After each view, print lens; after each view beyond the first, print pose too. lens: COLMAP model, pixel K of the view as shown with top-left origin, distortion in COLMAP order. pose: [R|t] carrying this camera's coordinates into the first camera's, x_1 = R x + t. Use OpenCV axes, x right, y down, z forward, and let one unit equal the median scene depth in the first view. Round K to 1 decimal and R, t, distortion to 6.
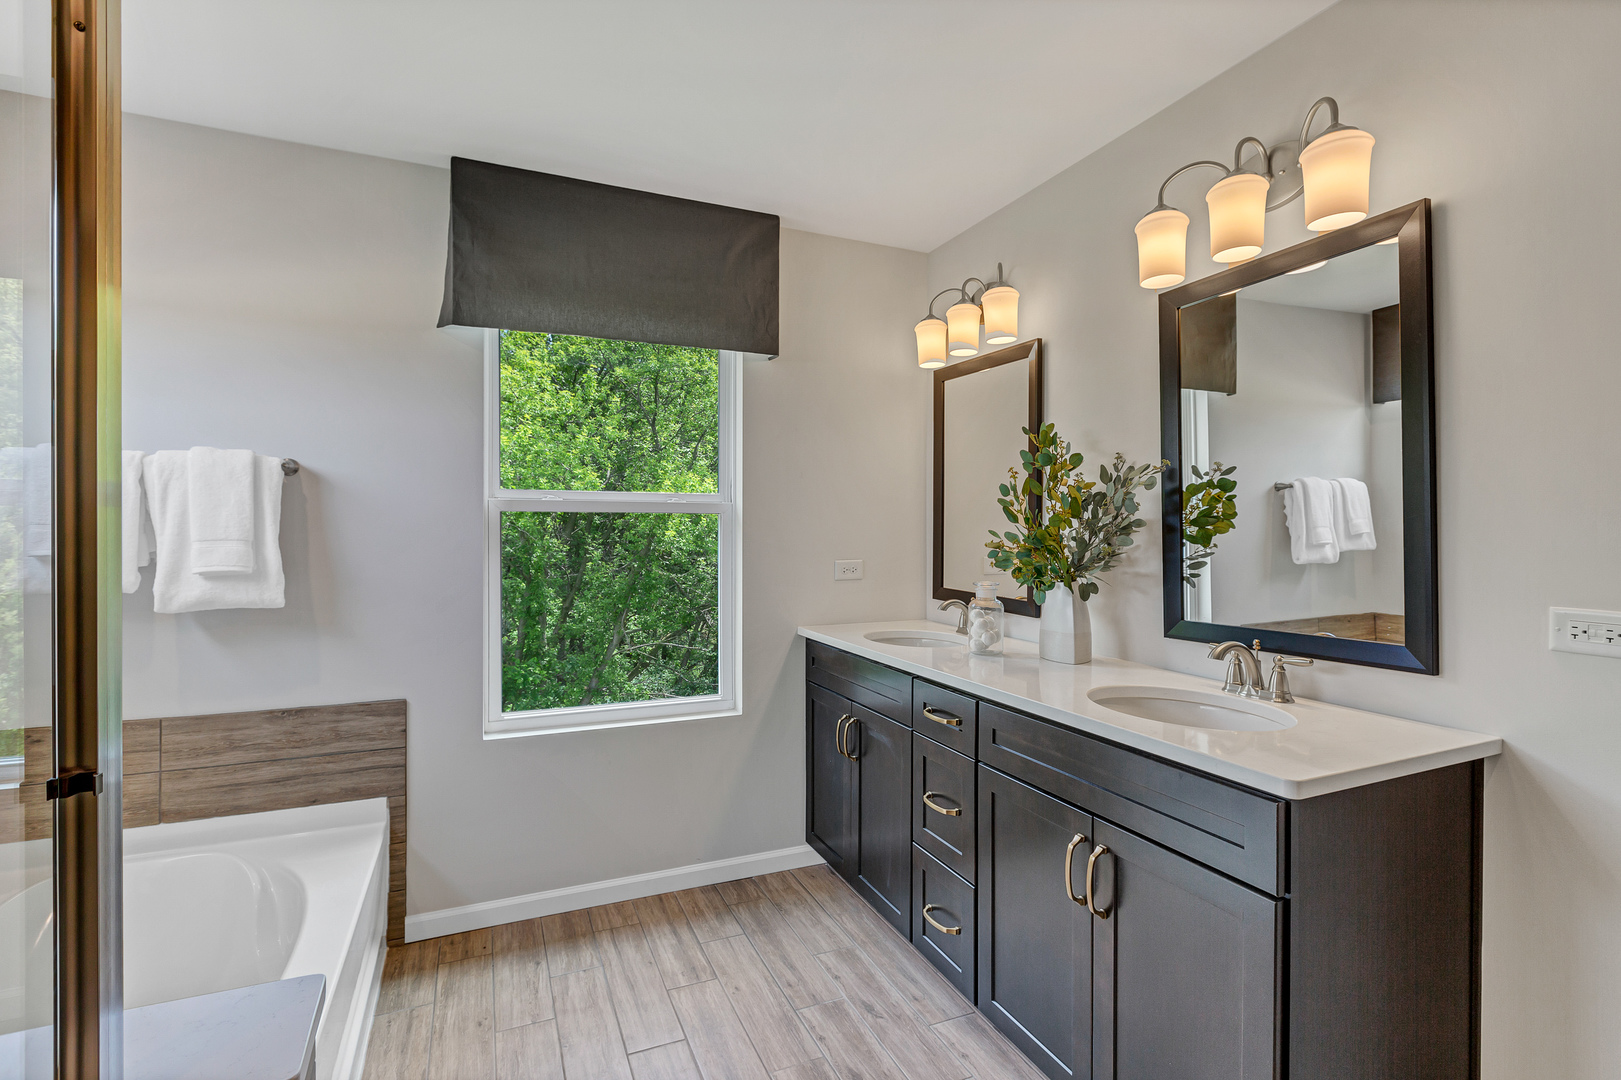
lens RADIAL K [[753.5, 0, 809.7], [0, 753.5, 530.5], [0, 0, 1]] dist [0.000481, 0.000336]
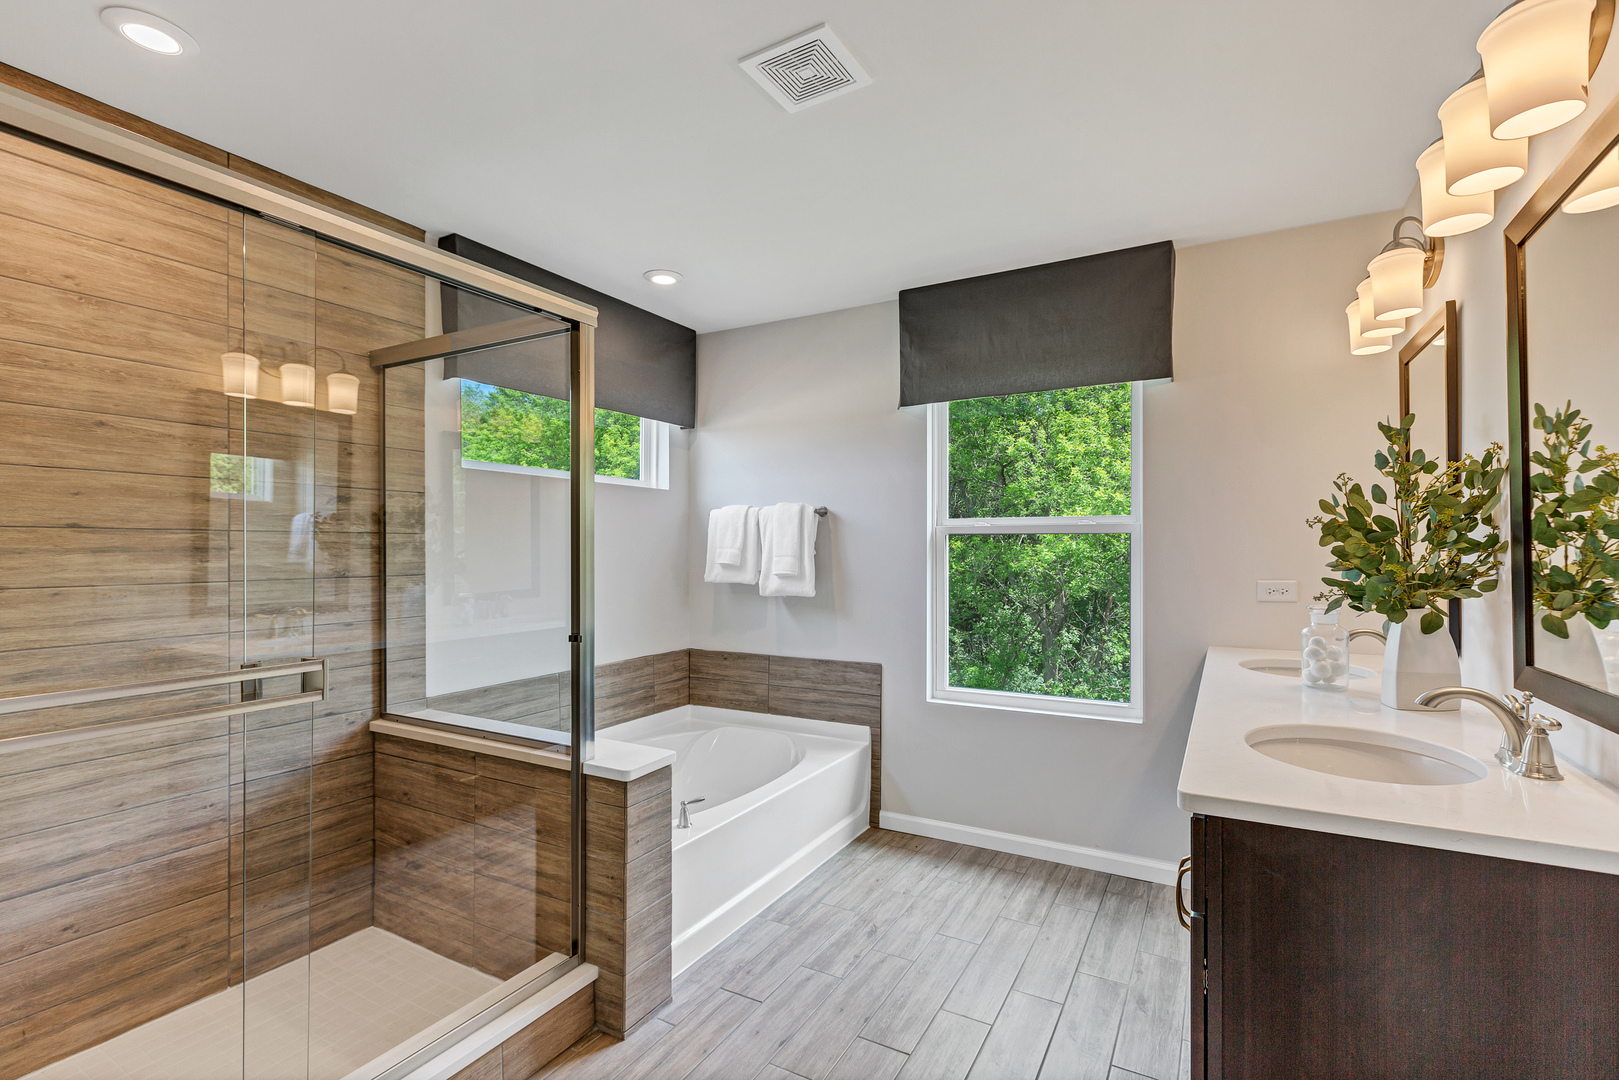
lens RADIAL K [[752.6, 0, 816.9], [0, 752.6, 548.7], [0, 0, 1]] dist [0.000481, 0.000336]
pose [[0.607686, -0.006915, -0.794147, 0.570804], [0.001447, 0.999970, -0.007600, 0.008514], [0.794176, 0.003469, 0.607678, -0.000862]]
